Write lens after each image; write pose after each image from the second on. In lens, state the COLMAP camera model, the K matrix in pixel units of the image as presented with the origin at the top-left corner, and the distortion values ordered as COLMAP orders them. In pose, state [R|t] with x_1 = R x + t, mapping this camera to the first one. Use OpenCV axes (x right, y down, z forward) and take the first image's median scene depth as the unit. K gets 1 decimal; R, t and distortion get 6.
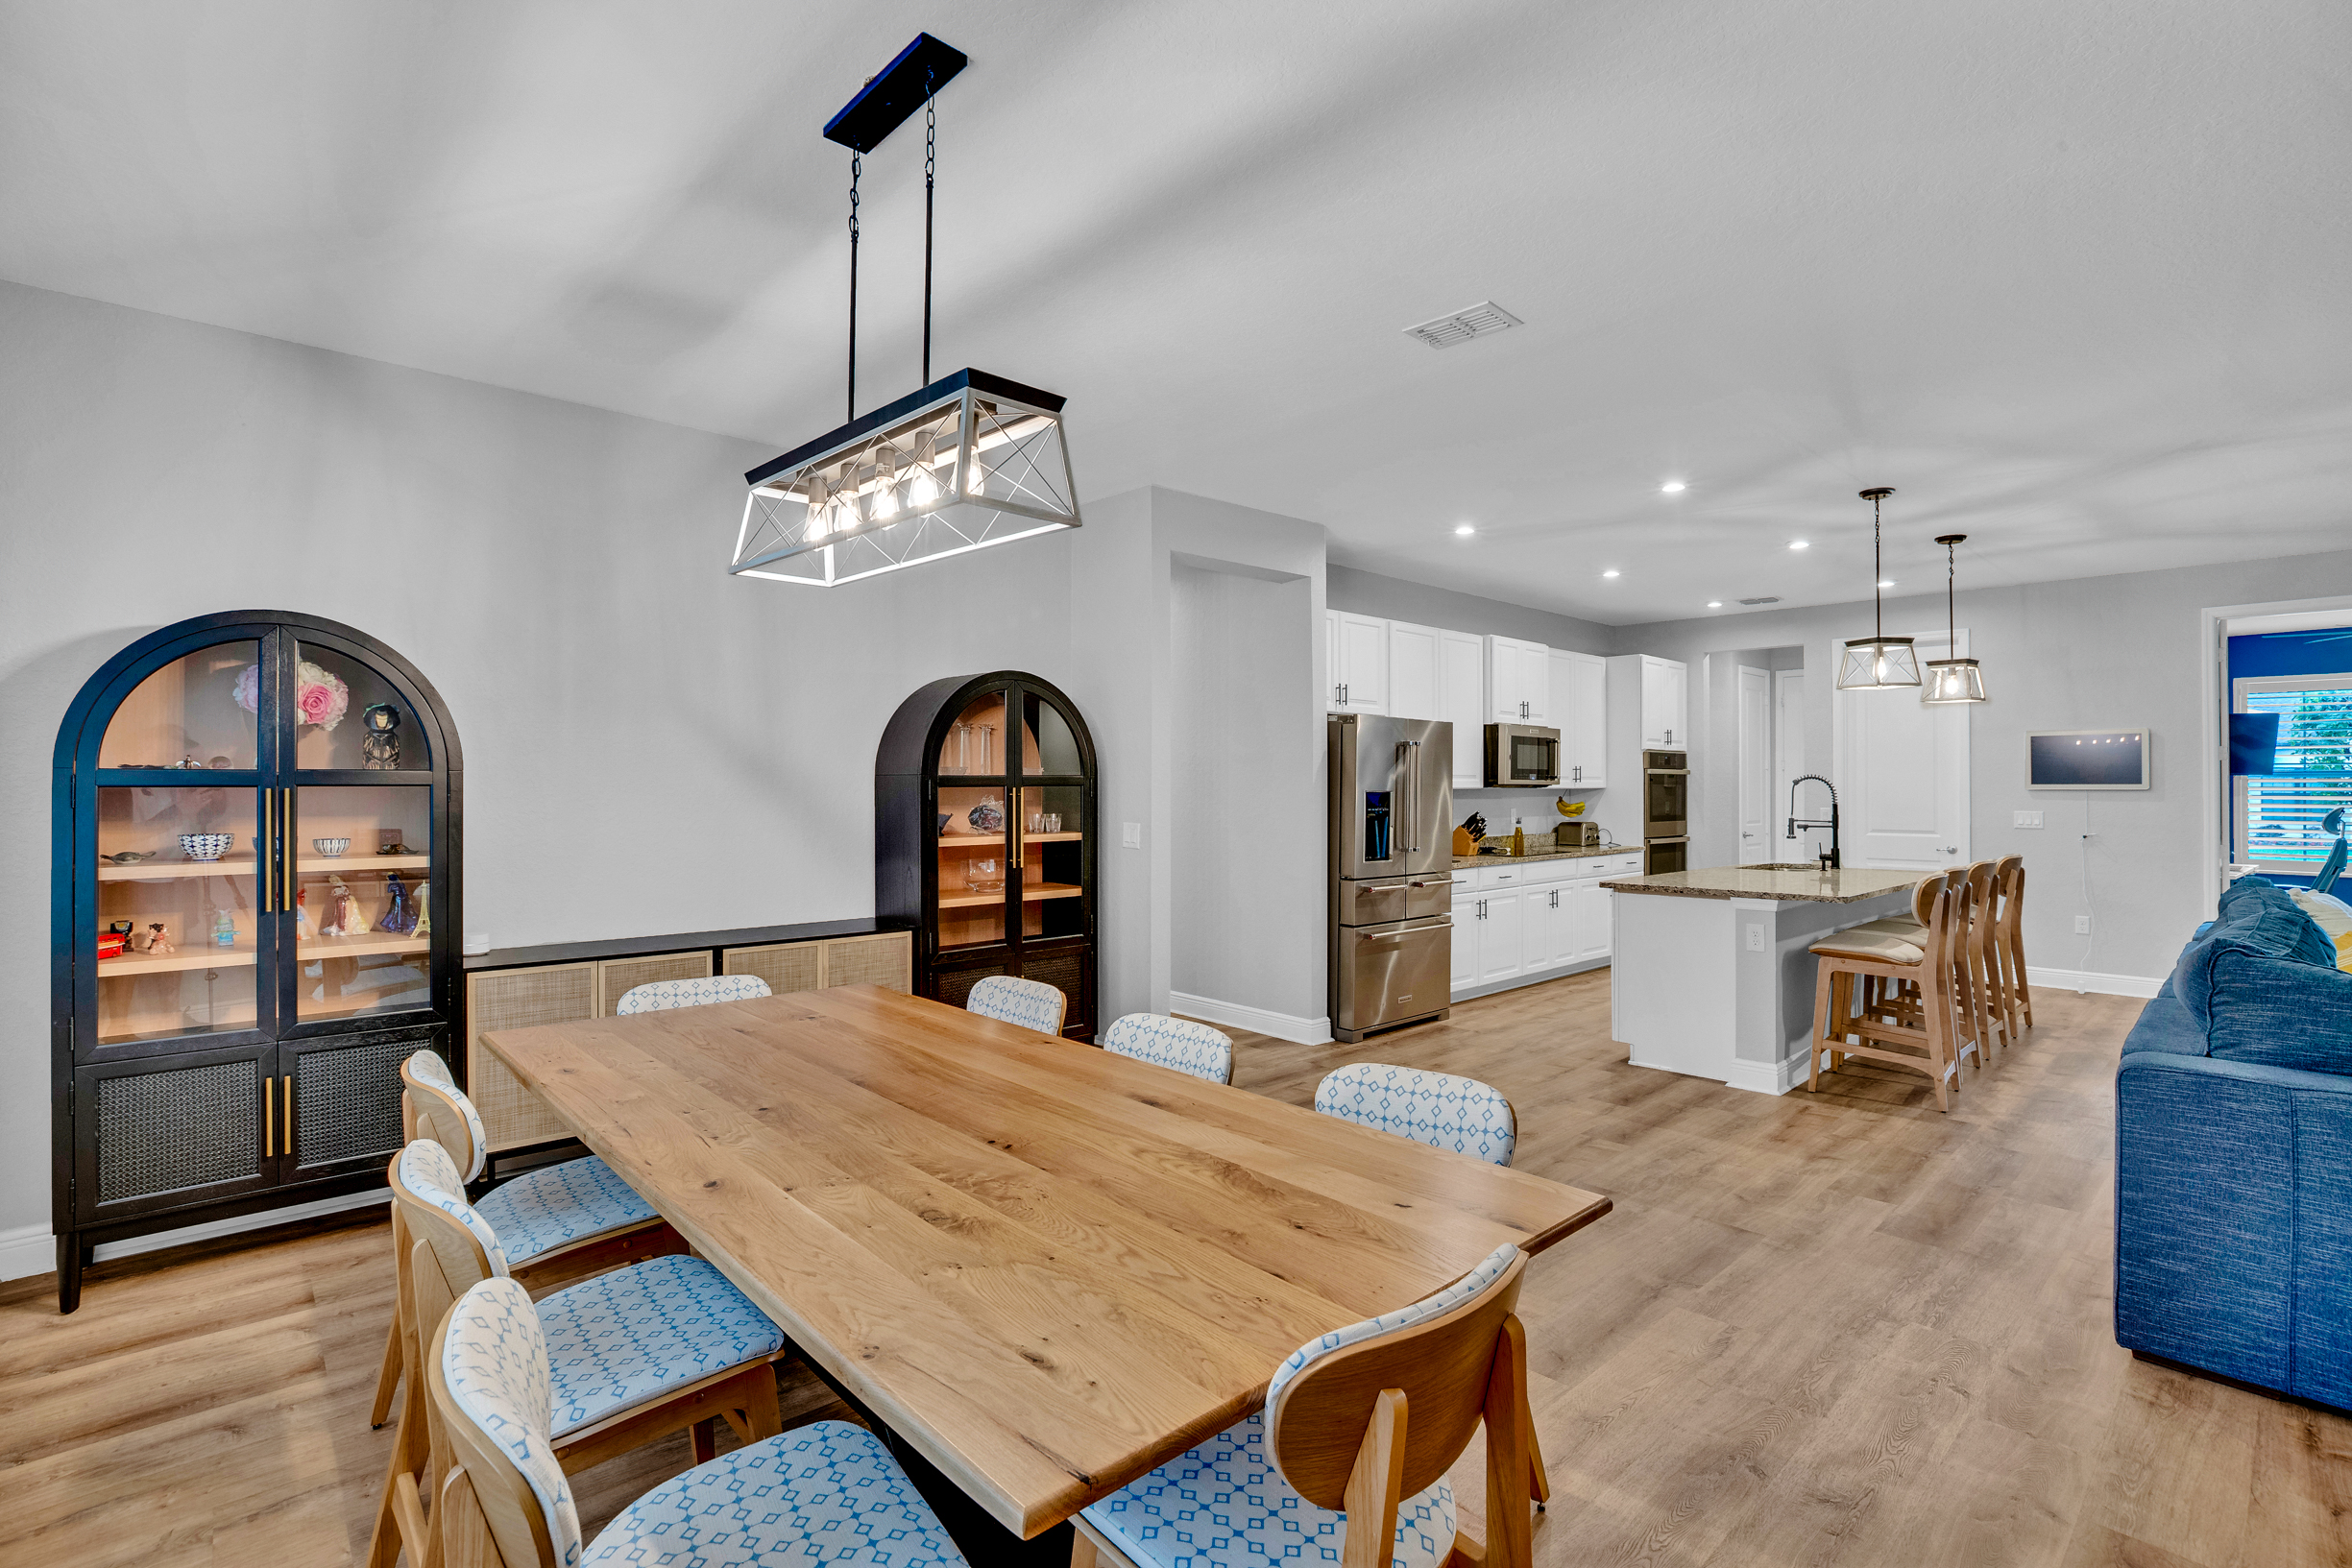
lens RADIAL K [[1082.1, 0, 1187.5], [0, 1082.1, 774.3], [0, 0, 1]] dist [-0.038076, 0.009595]
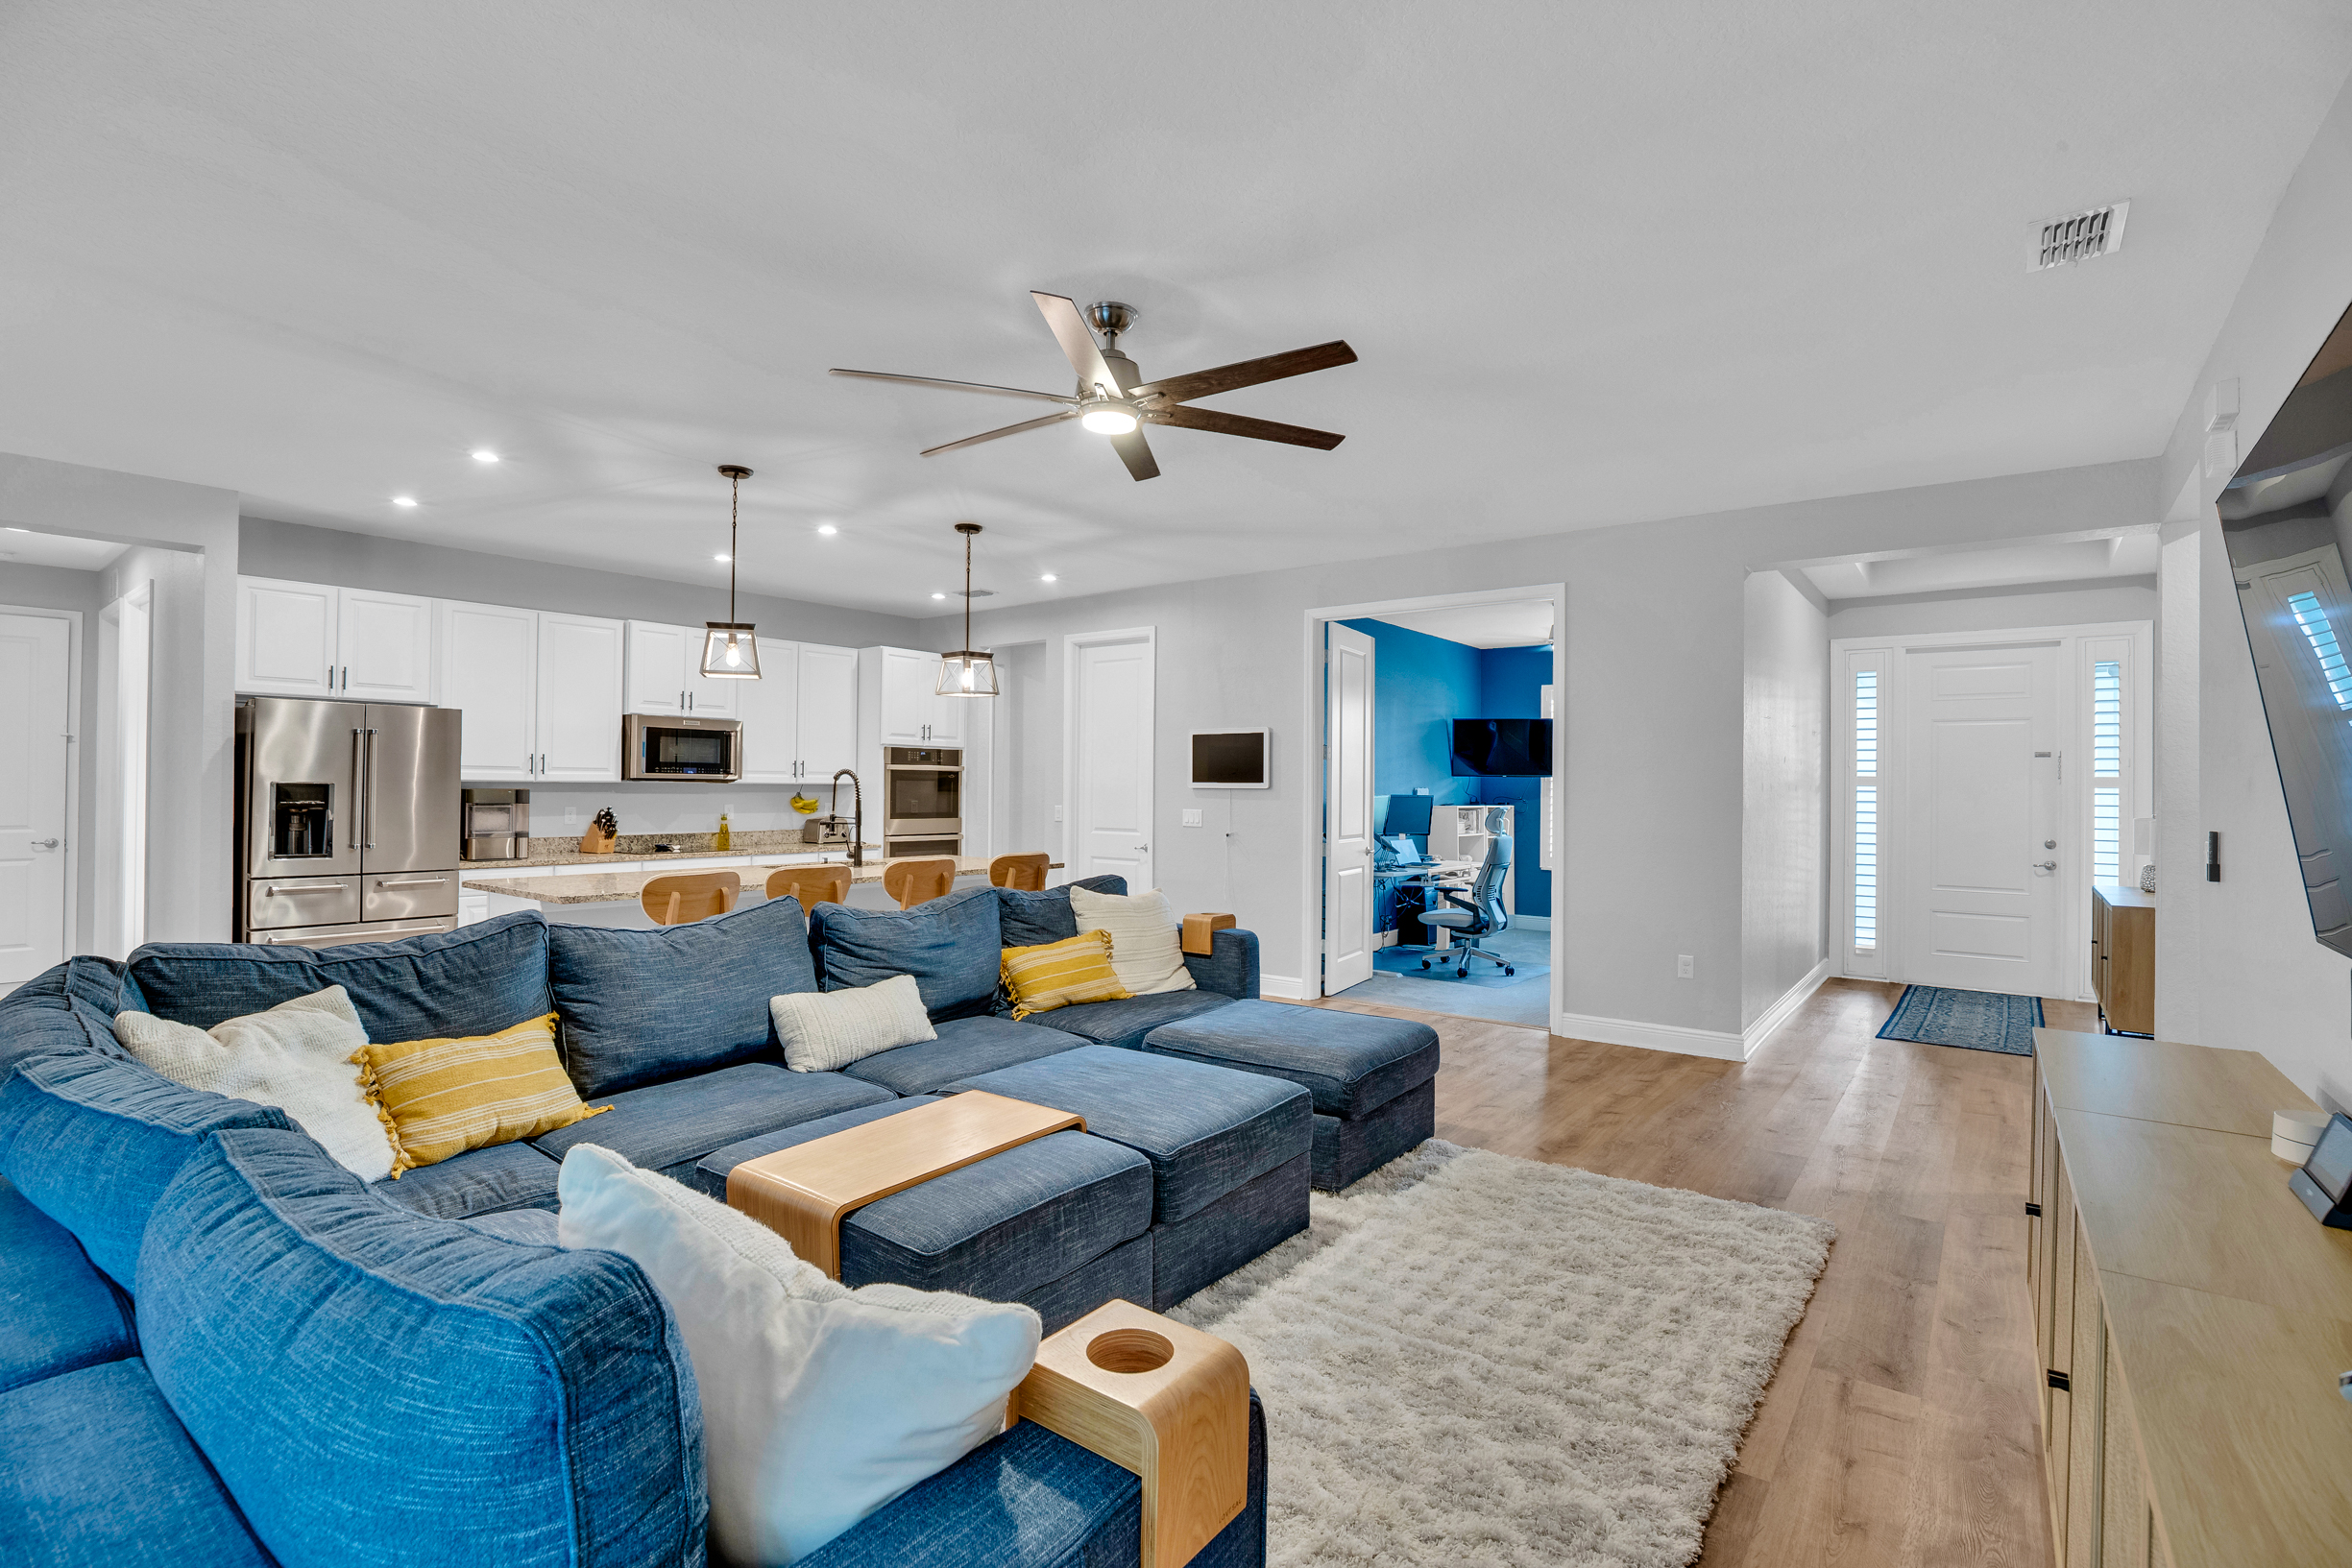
lens RADIAL K [[1082.1, 0, 1183.4], [0, 1082.1, 772.9], [0, 0, 1]] dist [-0.038076, 0.009595]
pose [[0.985687, 0.008237, 0.168382, 0.605405], [-0.008005, 0.999966, -0.002060, 0.002718], [-0.168393, 0.000683, 0.985720, -0.005916]]
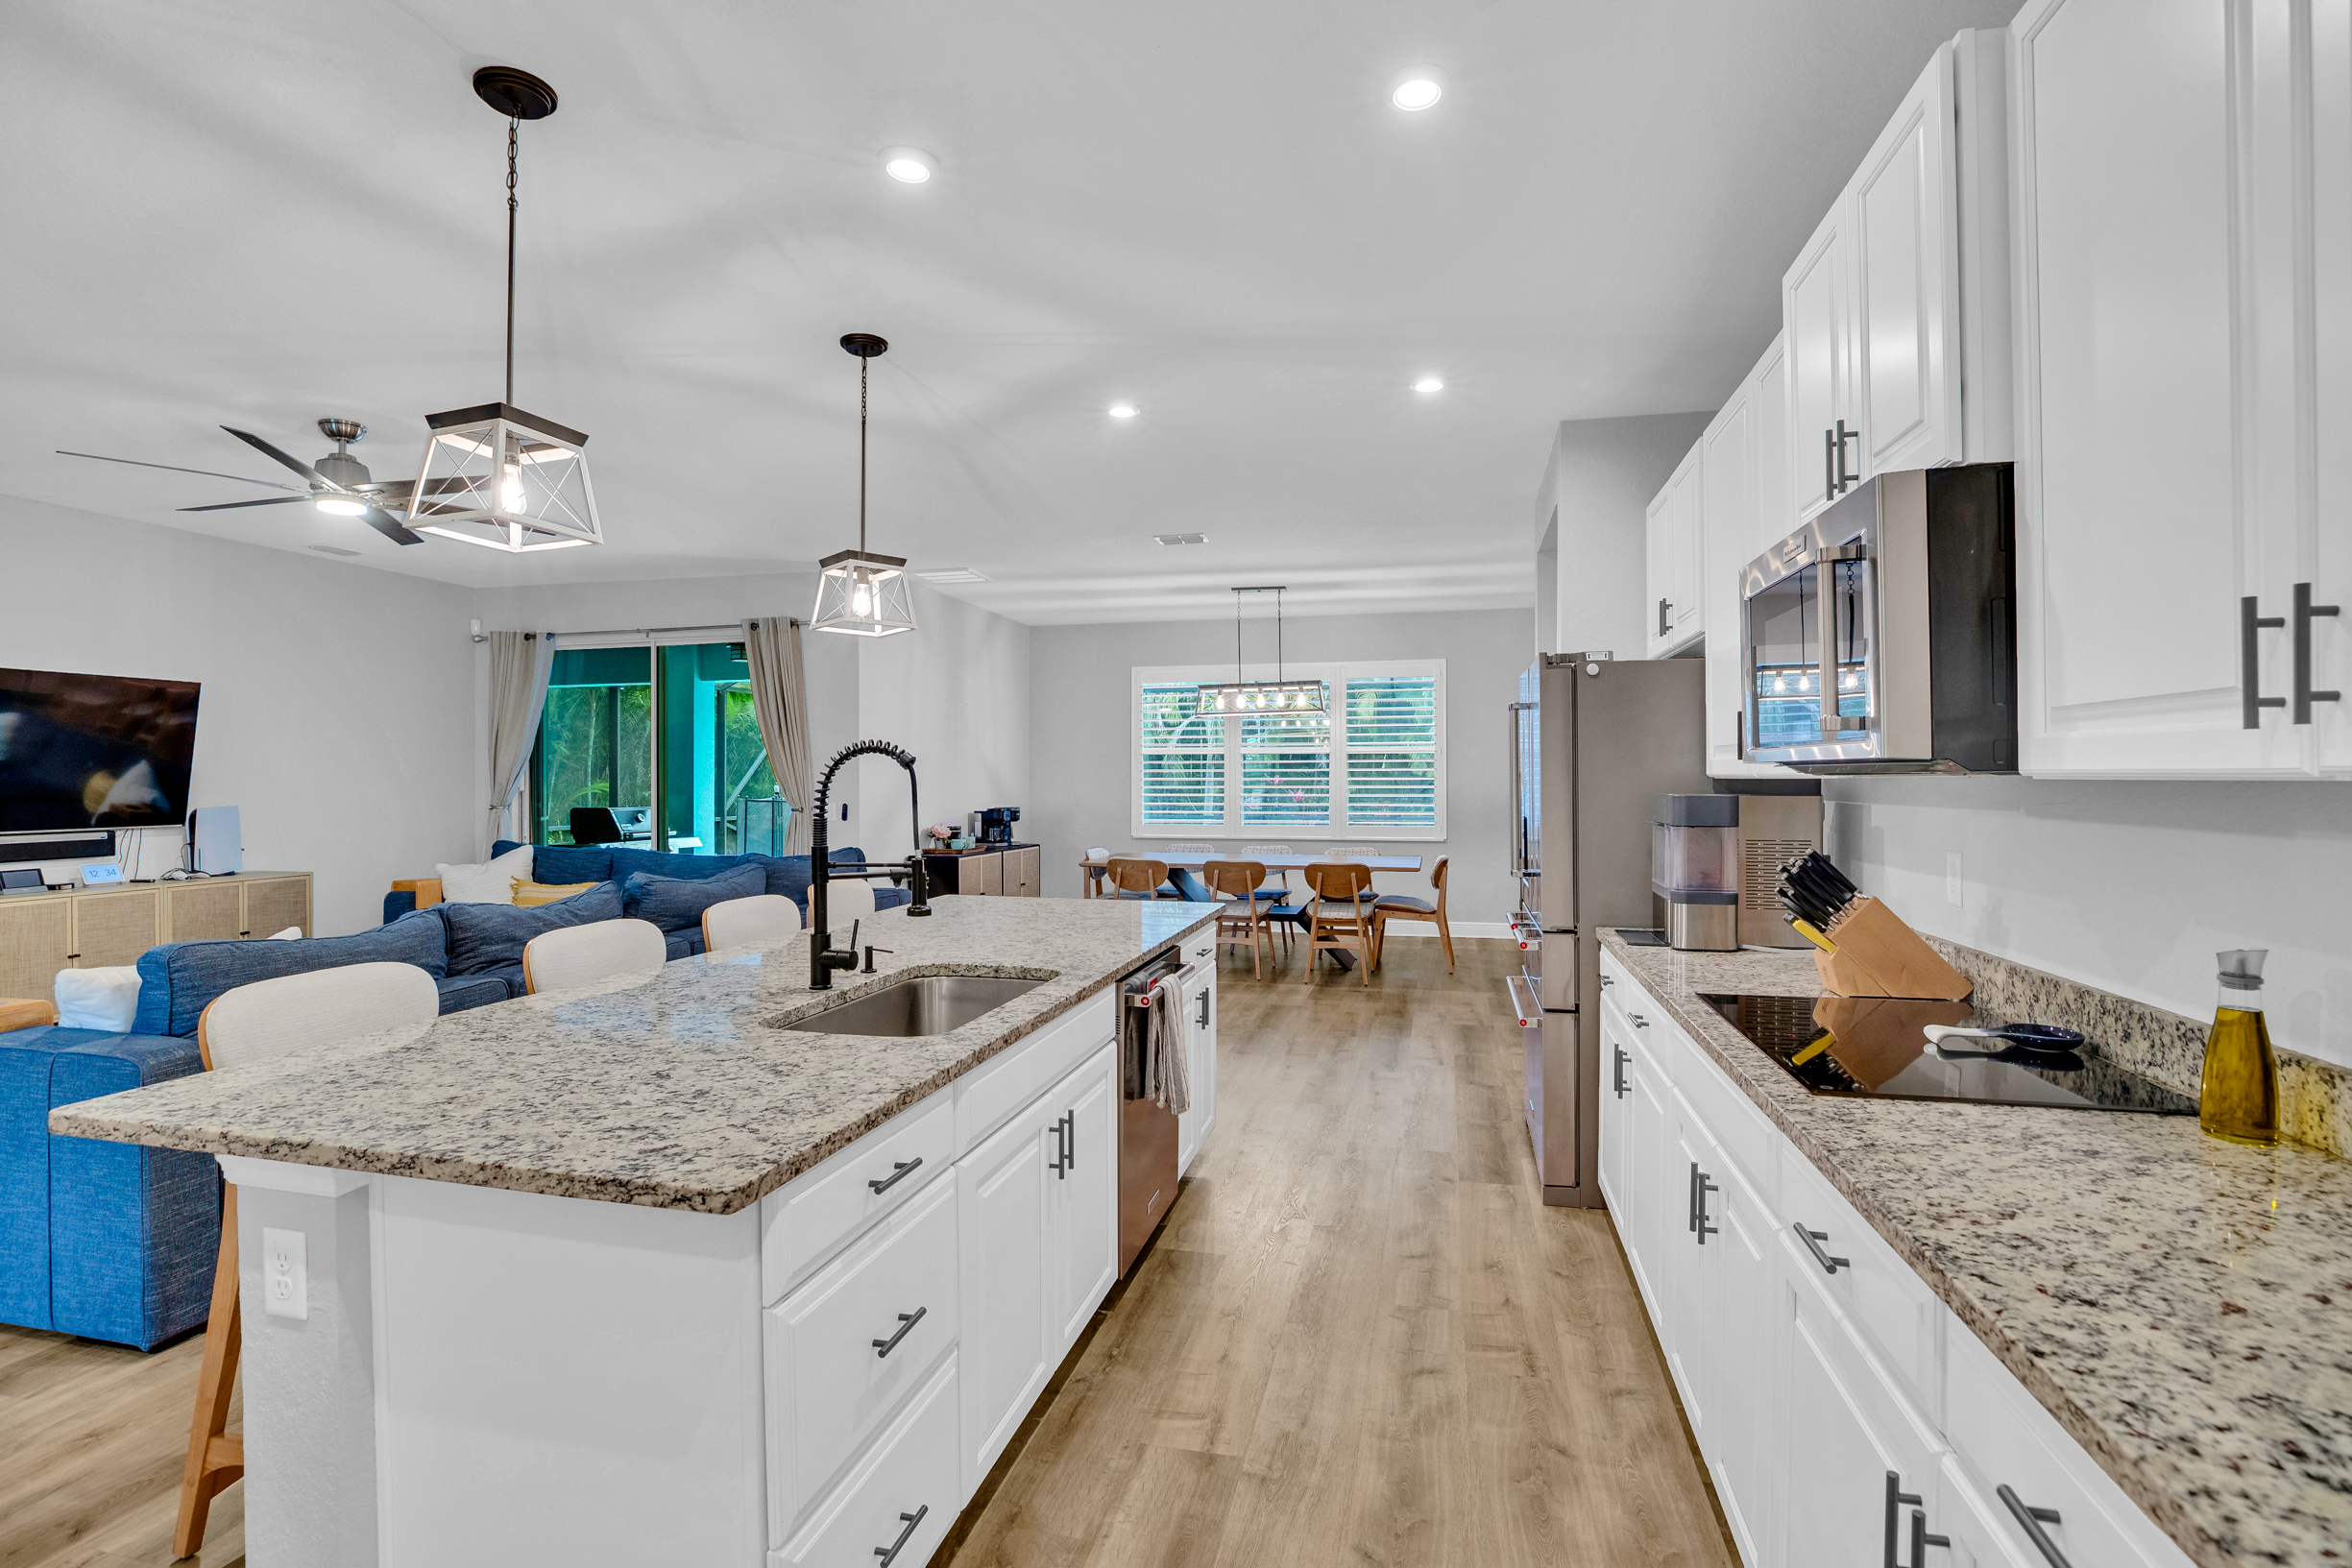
lens RADIAL K [[1082.1, 0, 1187.9], [0, 1082.1, 774.3], [0, 0, 1]] dist [-0.038076, 0.009595]
pose [[-0.827668, -0.001505, -0.561216, 0.592550], [0.006444, 0.999905, -0.012185, 0.014760], [0.561181, -0.013701, -0.827580, 1.155461]]
